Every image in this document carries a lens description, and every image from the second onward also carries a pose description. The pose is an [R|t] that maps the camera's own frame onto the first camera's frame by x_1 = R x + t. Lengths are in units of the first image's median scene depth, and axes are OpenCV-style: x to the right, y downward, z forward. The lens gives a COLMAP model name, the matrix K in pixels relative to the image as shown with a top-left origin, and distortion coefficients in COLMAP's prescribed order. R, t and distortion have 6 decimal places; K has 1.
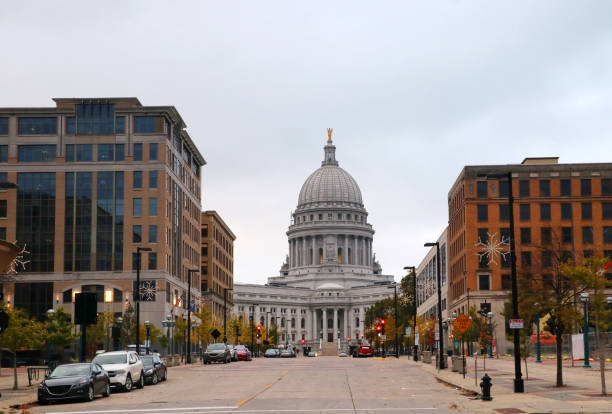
lens RADIAL K [[984.4, 0, 288.8], [0, 984.4, 270.9], [0, 0, 1]] dist [0.455311, 0.019193]
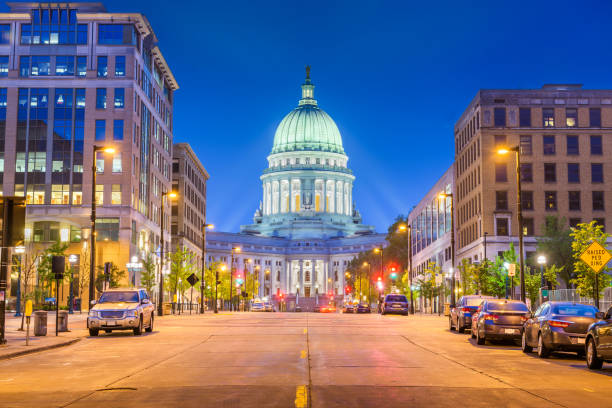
lens RADIAL K [[1033.3, 0, 306.0], [0, 1033.3, 204.0], [0, 0, 1]] dist [0.017202, 0.080711]
pose [[0.998887, 0.016763, 0.044083, -0.003535], [-0.015981, 0.999710, -0.018038, 0.003270], [-0.044373, 0.017313, 0.998865, 0.028614]]
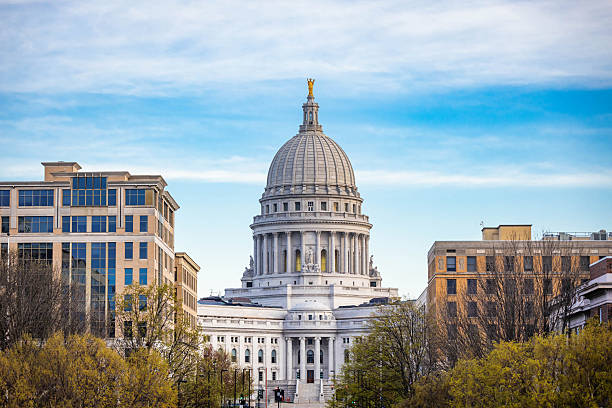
lens RADIAL K [[1522.3, 0, 306.0], [0, 1522.3, 204.0], [0, 0, 1]] dist [-0.075586, -0.167634]
pose [[0.999208, 0.010547, 0.038370, -0.006766], [-0.009177, 0.999320, -0.035717, -0.021836], [-0.038721, 0.035336, 0.998625, -0.158736]]
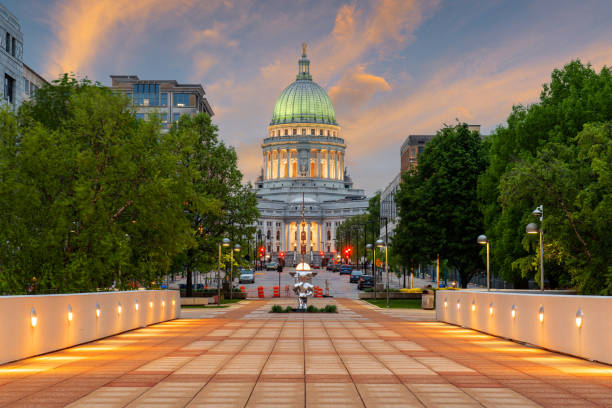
lens RADIAL K [[1033.3, 0, 306.0], [0, 1033.3, 204.0], [0, 0, 1]] dist [0.017202, 0.080711]
pose [[0.998701, 0.015940, 0.048396, -0.010135], [-0.017262, 0.999486, 0.027017, -0.011403], [-0.047940, -0.027818, 0.998463, -0.115311]]
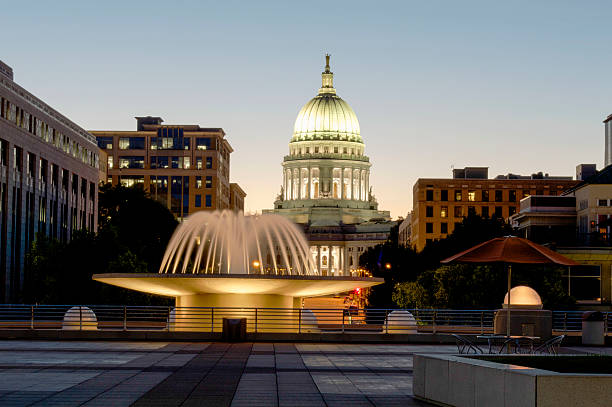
lens RADIAL K [[1140.0, 0, 306.0], [0, 1140.0, 203.5], [0, 0, 1]] dist [-0.009486, -0.019441]
pose [[0.999385, 0.023742, 0.025805, -0.009082], [-0.024114, 0.999608, 0.014206, -0.022513], [-0.025458, -0.014820, 0.999566, -0.176954]]
